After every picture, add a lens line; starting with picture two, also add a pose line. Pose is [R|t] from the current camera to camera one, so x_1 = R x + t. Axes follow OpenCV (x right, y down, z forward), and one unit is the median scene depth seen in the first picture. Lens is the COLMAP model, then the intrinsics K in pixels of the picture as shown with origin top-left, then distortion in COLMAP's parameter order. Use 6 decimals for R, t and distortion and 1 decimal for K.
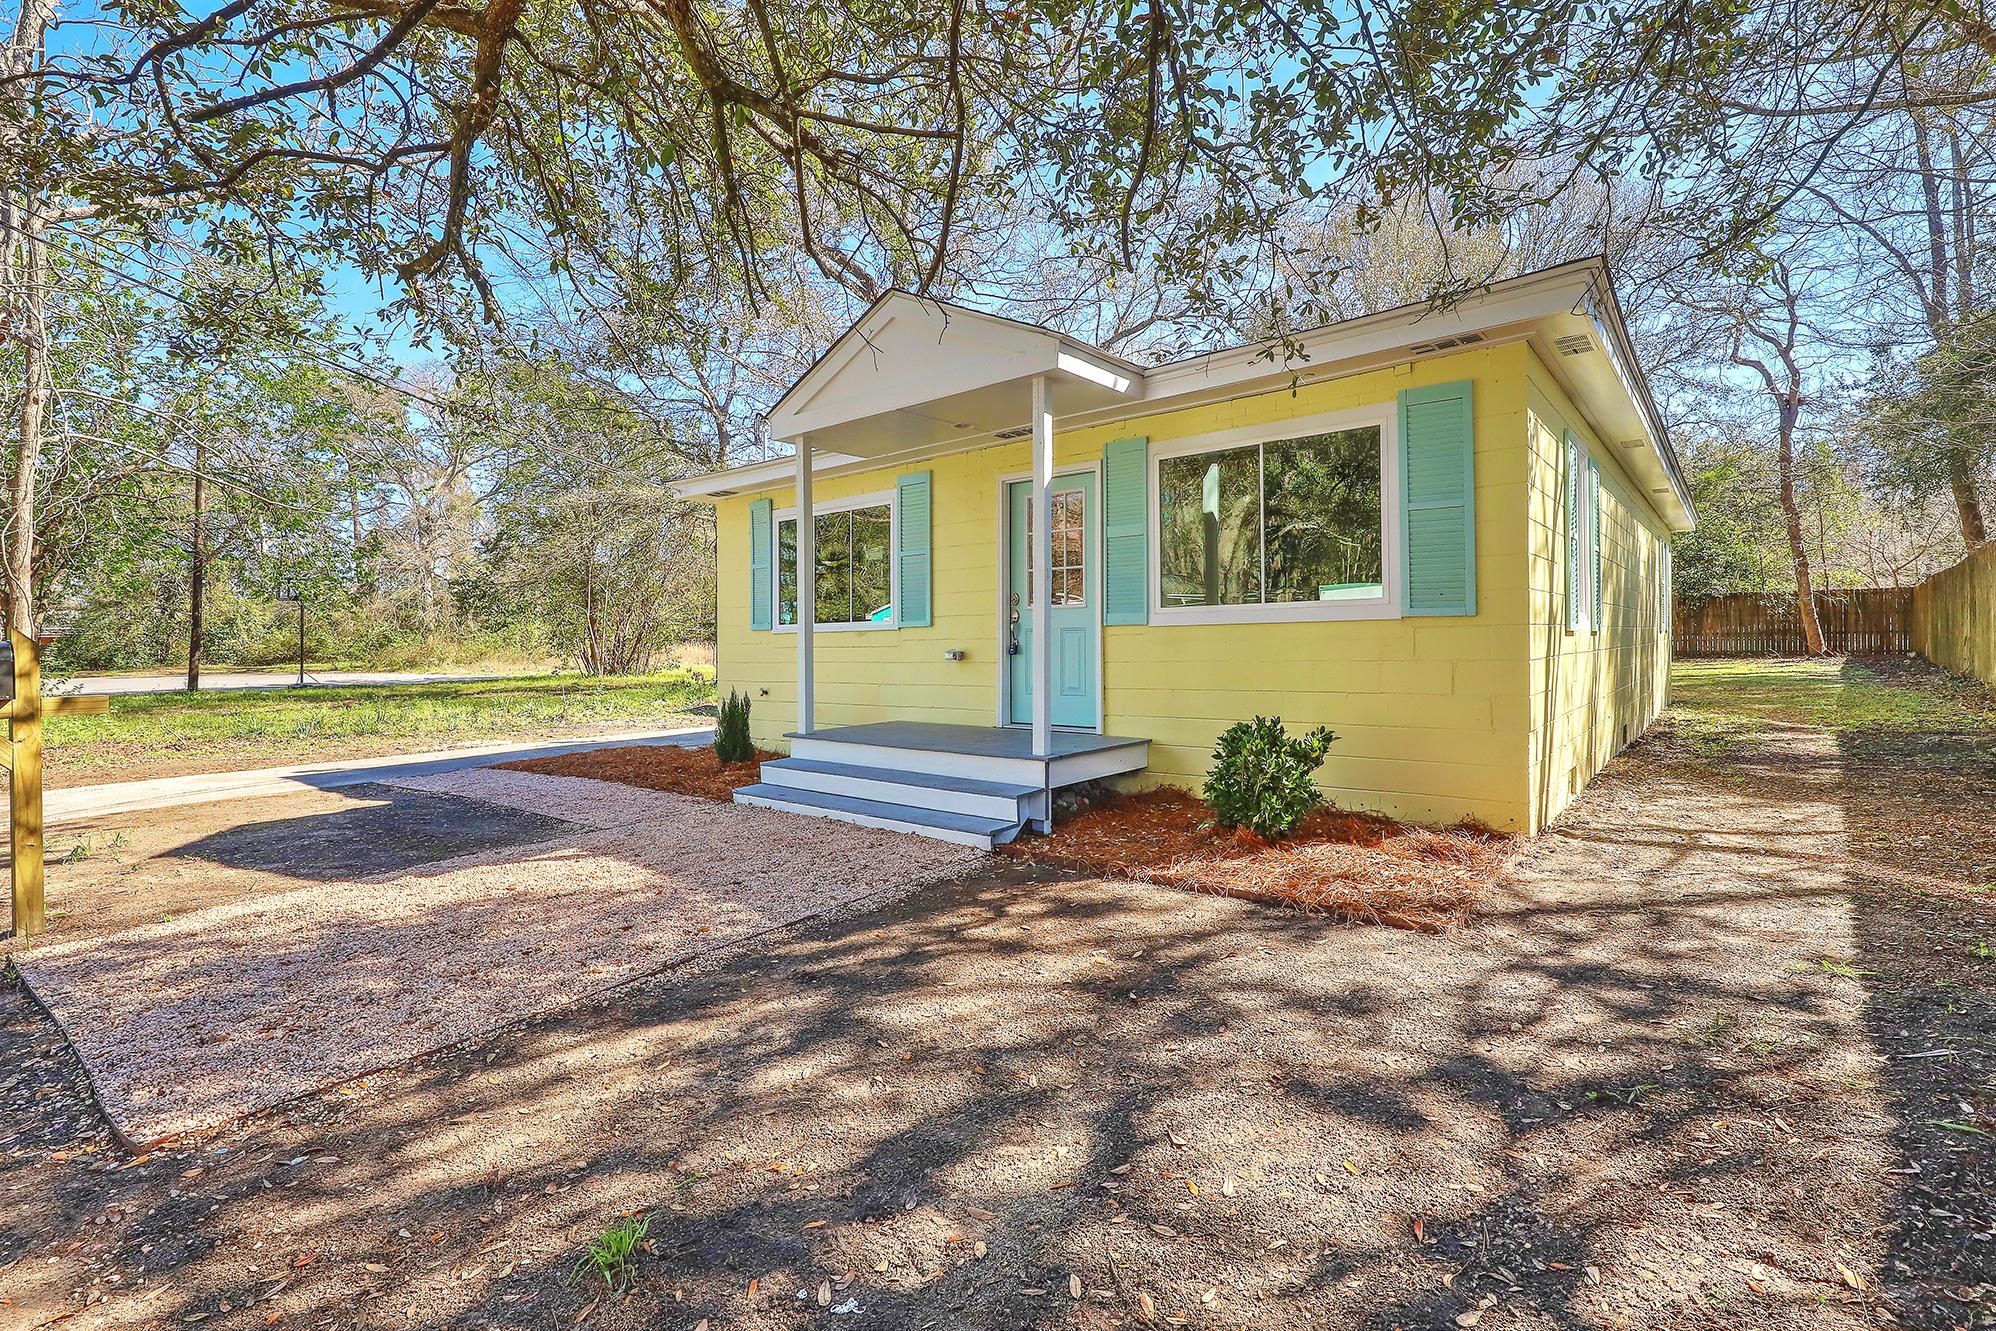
lens RADIAL K [[902.6, 0, 1021.8], [0, 902.6, 631.4], [0, 0, 1]] dist [0.005272, -0.001854]
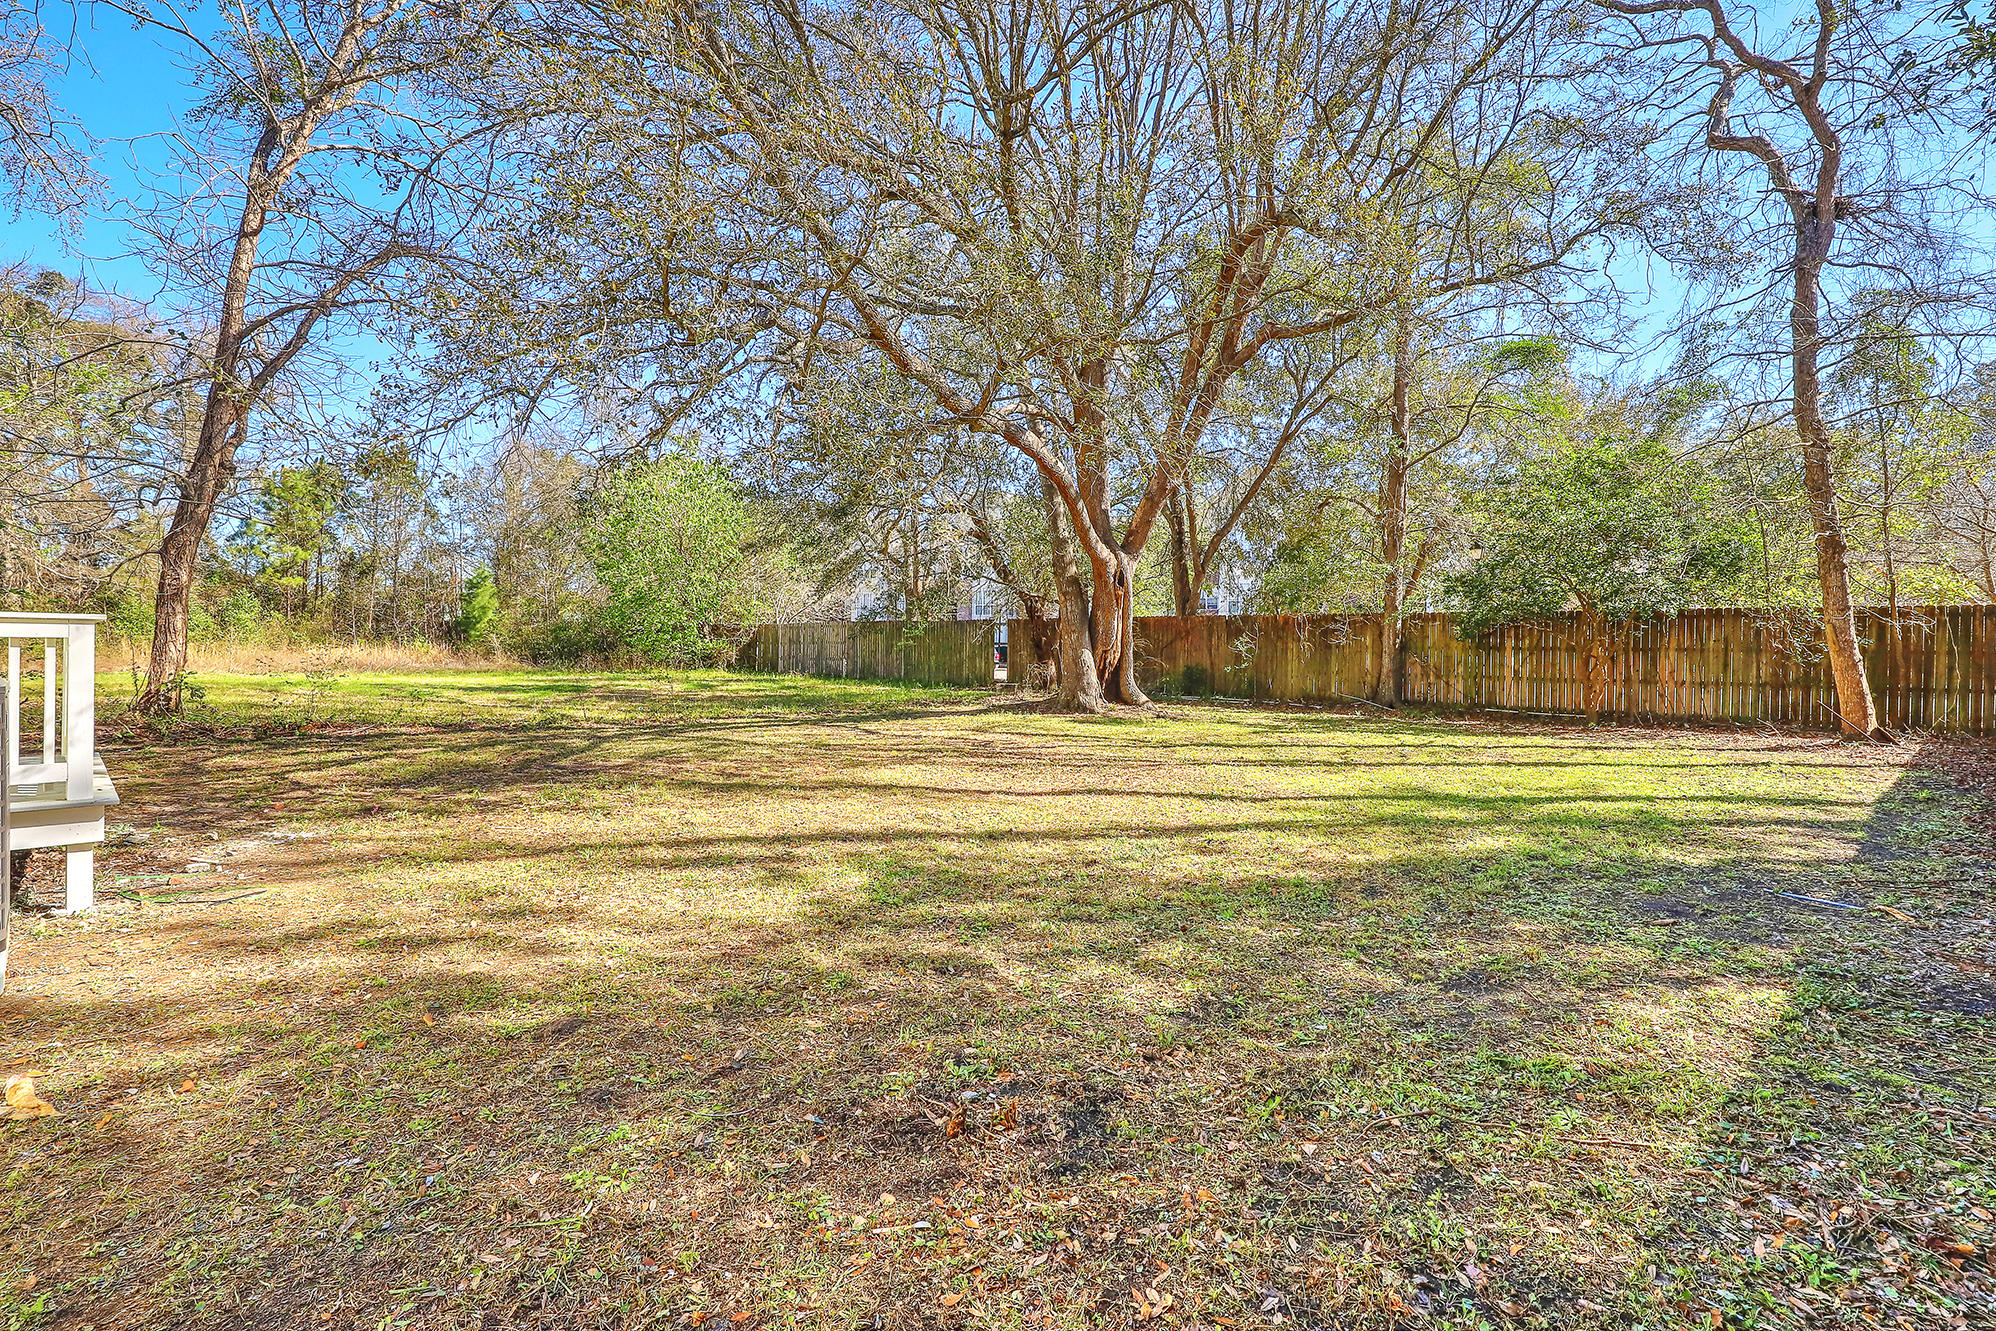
lens RADIAL K [[902.6, 0, 1003.3], [0, 902.6, 660.5], [0, 0, 1]] dist [0.005272, -0.001854]
pose [[0.997650, 0.024756, -0.063887, 0.446379], [-0.024158, 0.999657, 0.010116, -0.007811], [0.064115, -0.008549, 0.997906, 0.482334]]
